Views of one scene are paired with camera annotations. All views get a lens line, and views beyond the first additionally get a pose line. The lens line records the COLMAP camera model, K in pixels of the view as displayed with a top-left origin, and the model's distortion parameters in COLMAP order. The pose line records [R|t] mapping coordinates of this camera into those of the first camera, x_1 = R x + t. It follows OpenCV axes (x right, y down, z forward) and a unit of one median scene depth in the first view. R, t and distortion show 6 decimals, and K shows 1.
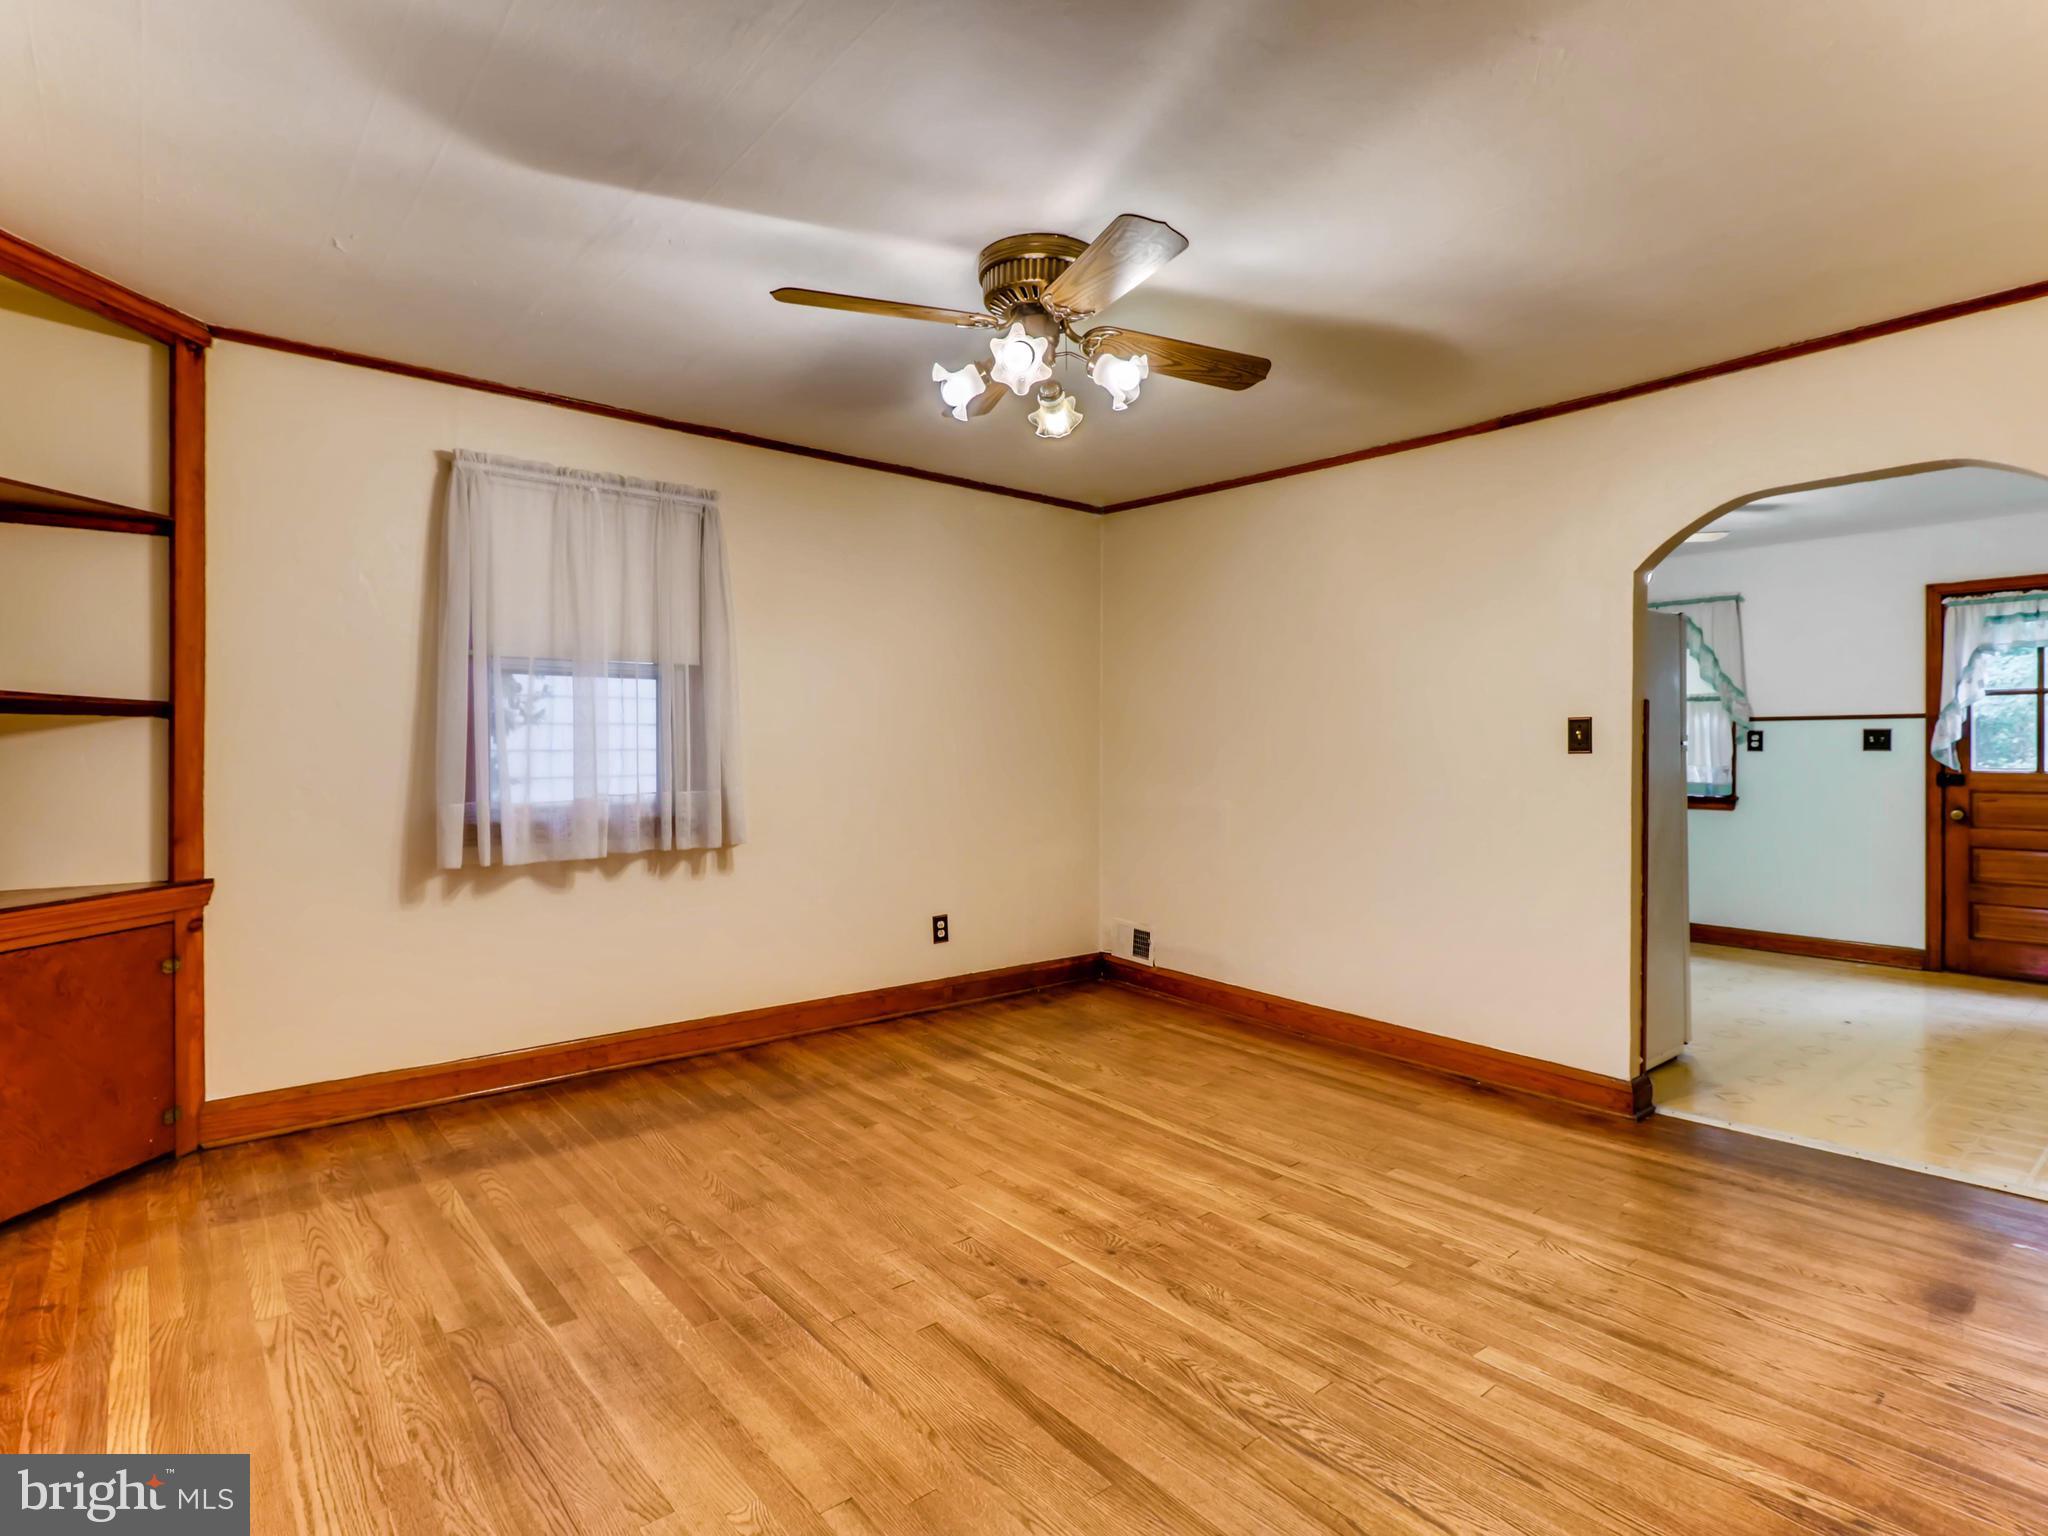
lens RADIAL K [[1071.2, 0, 1038.1], [0, 1071.2, 760.5], [0, 0, 1]] dist [0.023106, -0.016629]
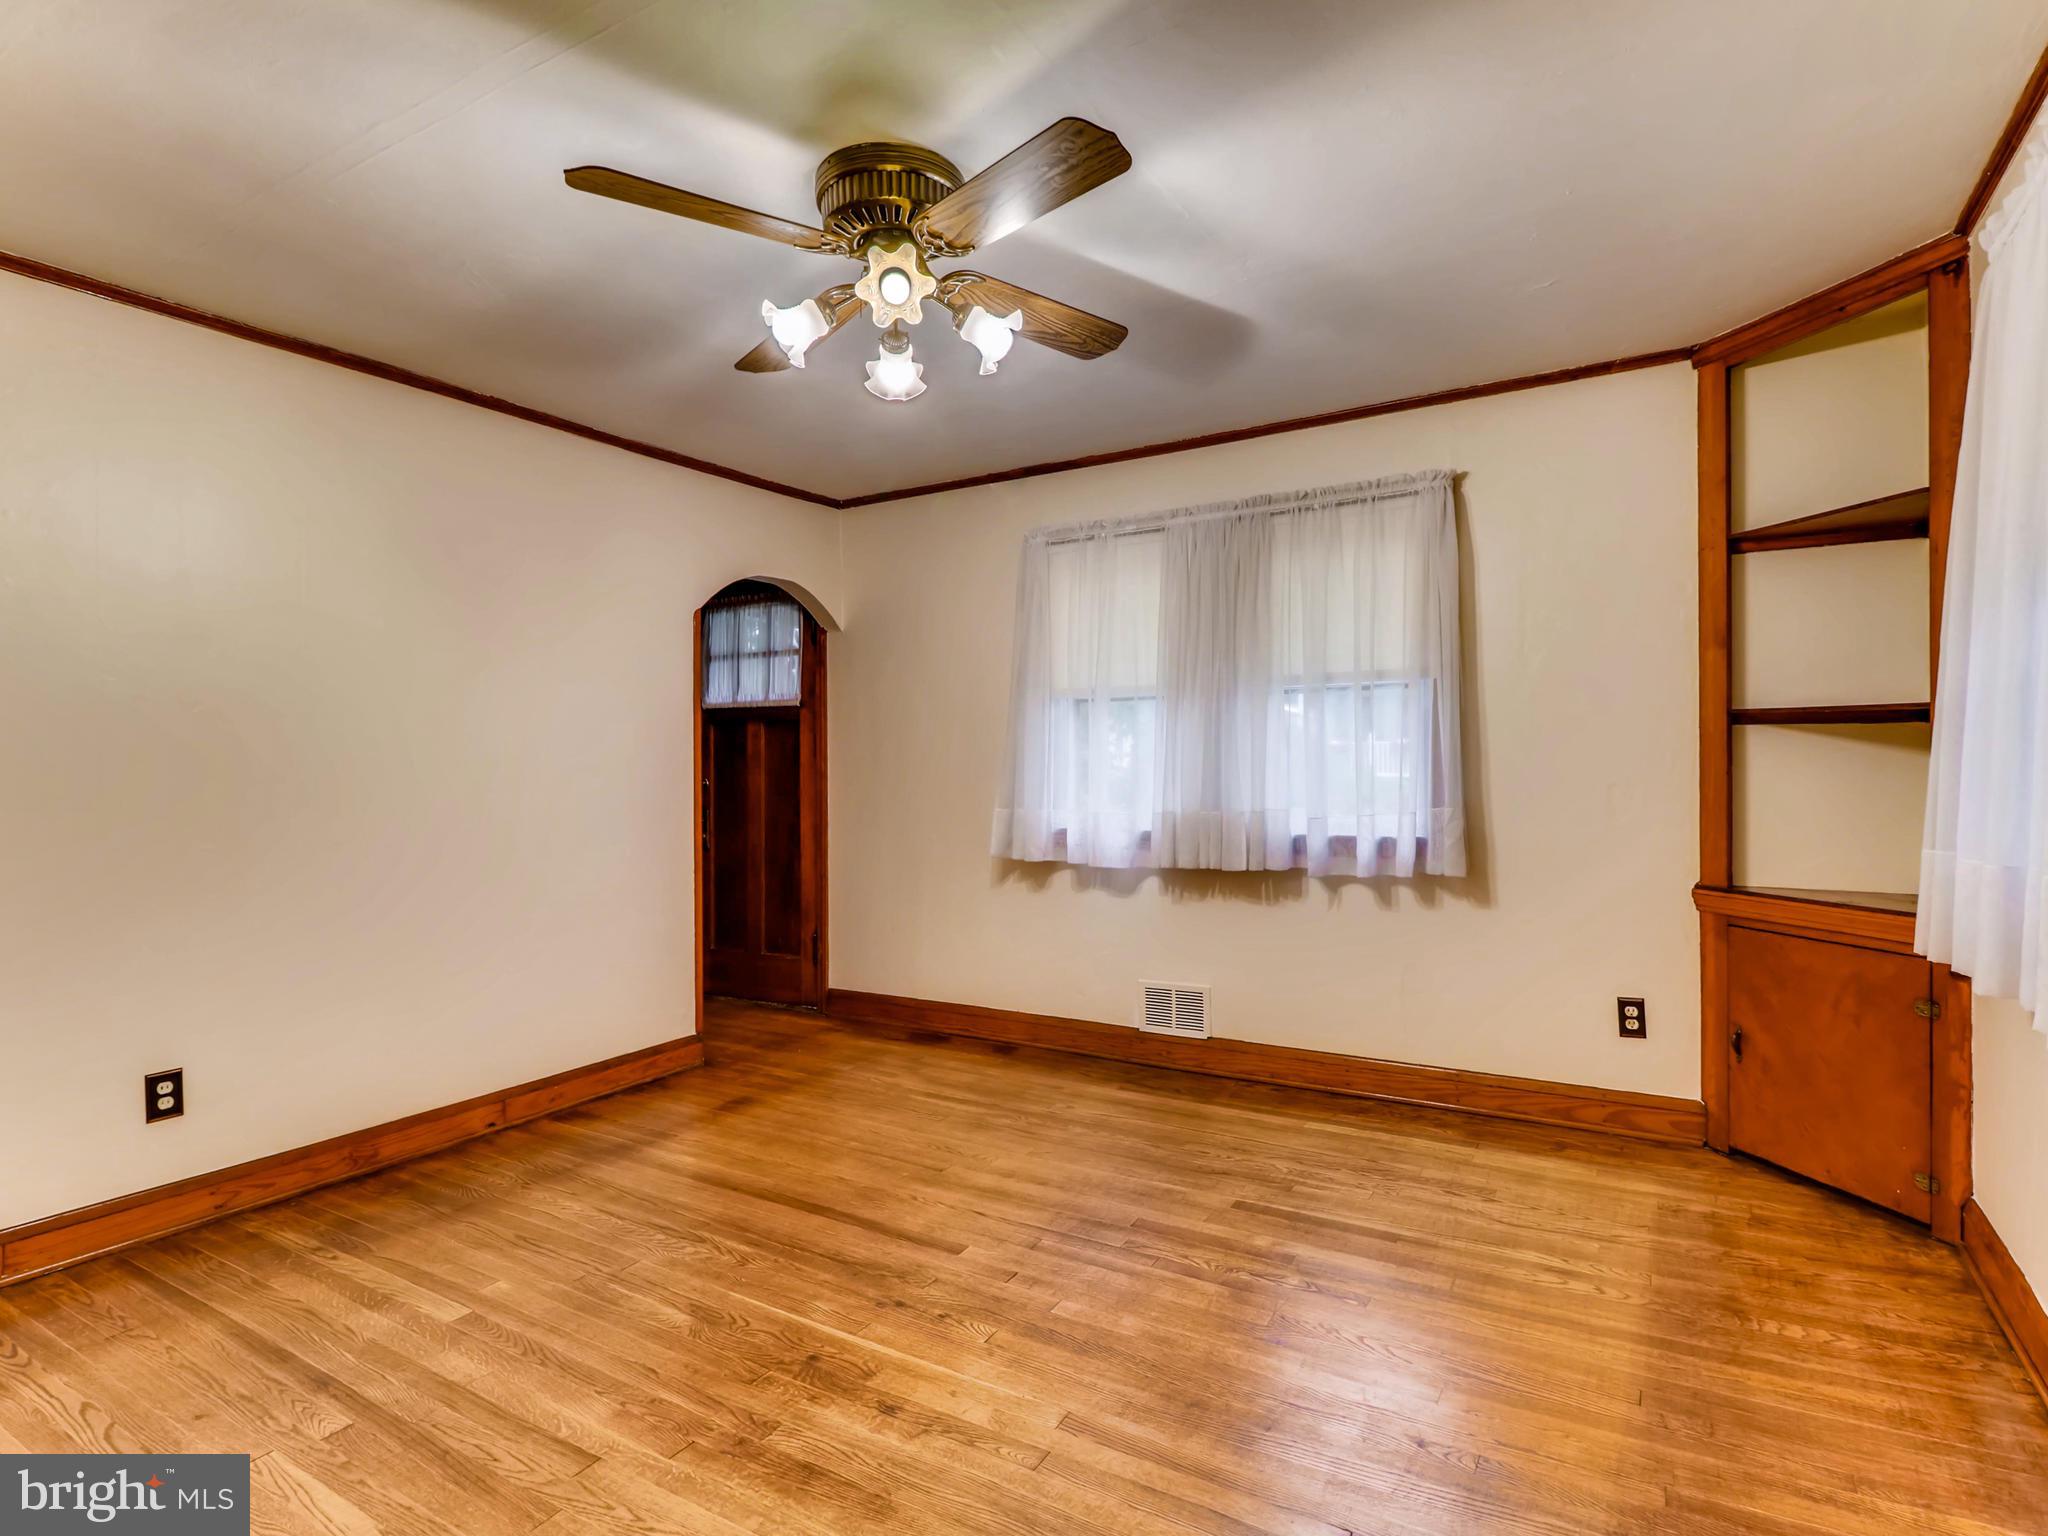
lens RADIAL K [[1041.9, 0, 1024.0], [0, 1041.9, 768.0], [0, 0, 1]] dist [0.003793, 0.000318]
pose [[-0.948688, 0.006971, -0.316137, 0.152571], [0.002958, 0.999909, 0.013171, -0.015401], [0.316200, 0.011560, -0.948622, 1.677704]]
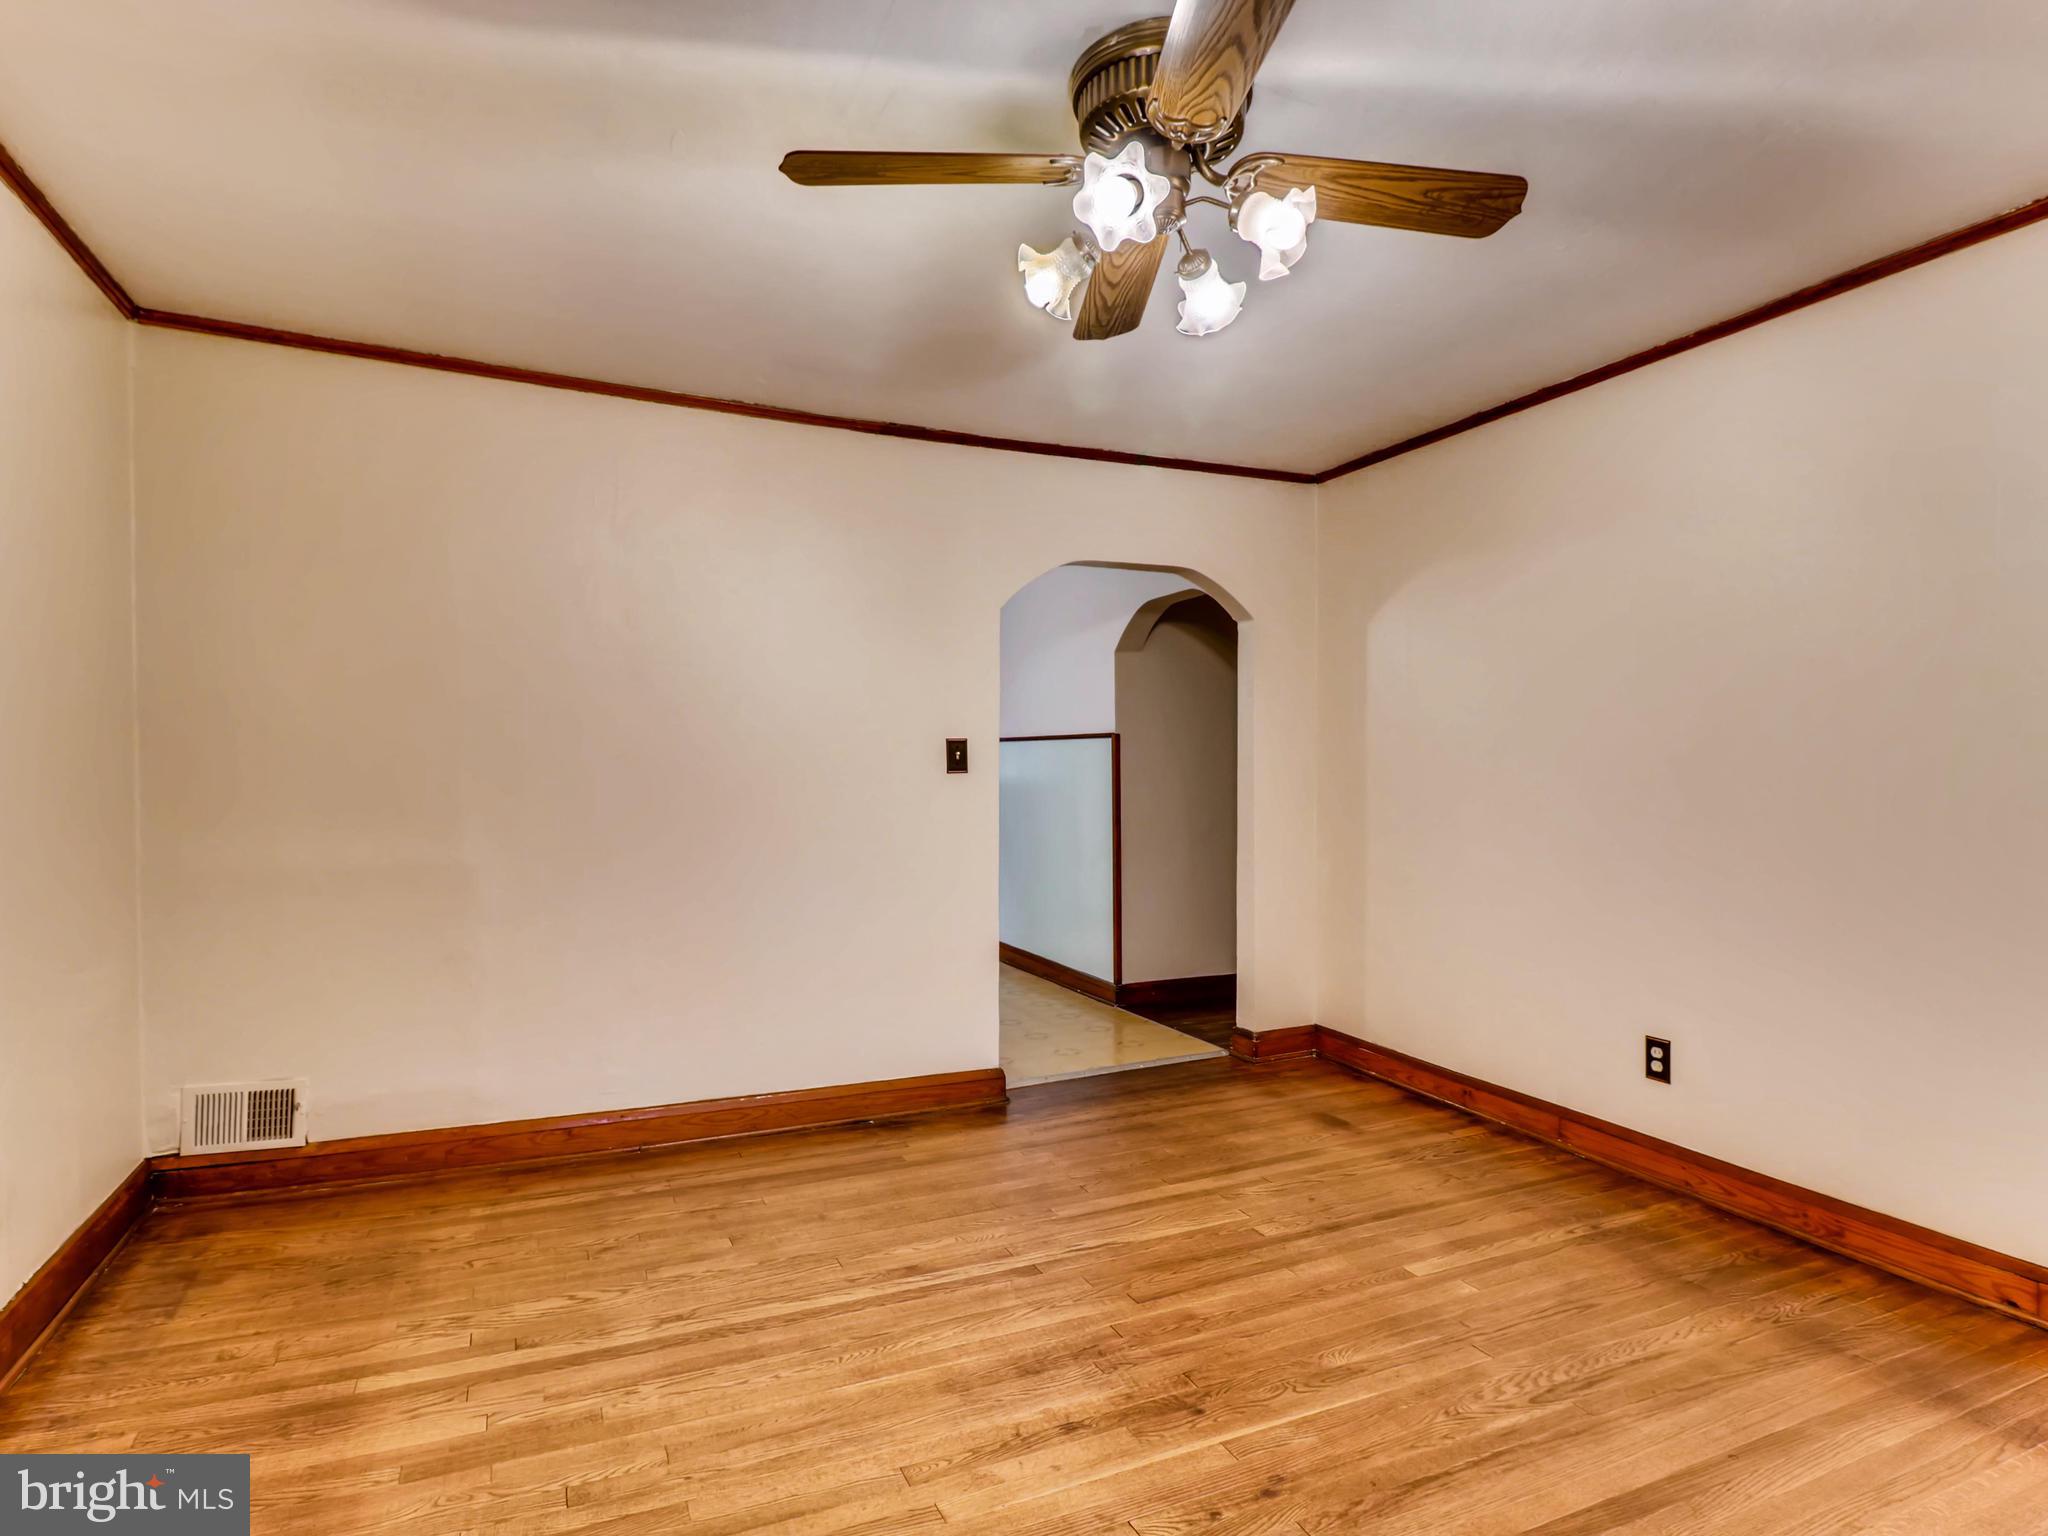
lens RADIAL K [[1113.0, 0, 1056.2], [0, 1113.0, 778.8], [0, 0, 1]] dist [0.027375, -0.021253]
pose [[0.255014, -0.013962, 0.966836, -0.686017], [0.012854, 0.999856, 0.011049, -0.015566], [-0.966852, 0.009611, 0.255157, 0.815283]]
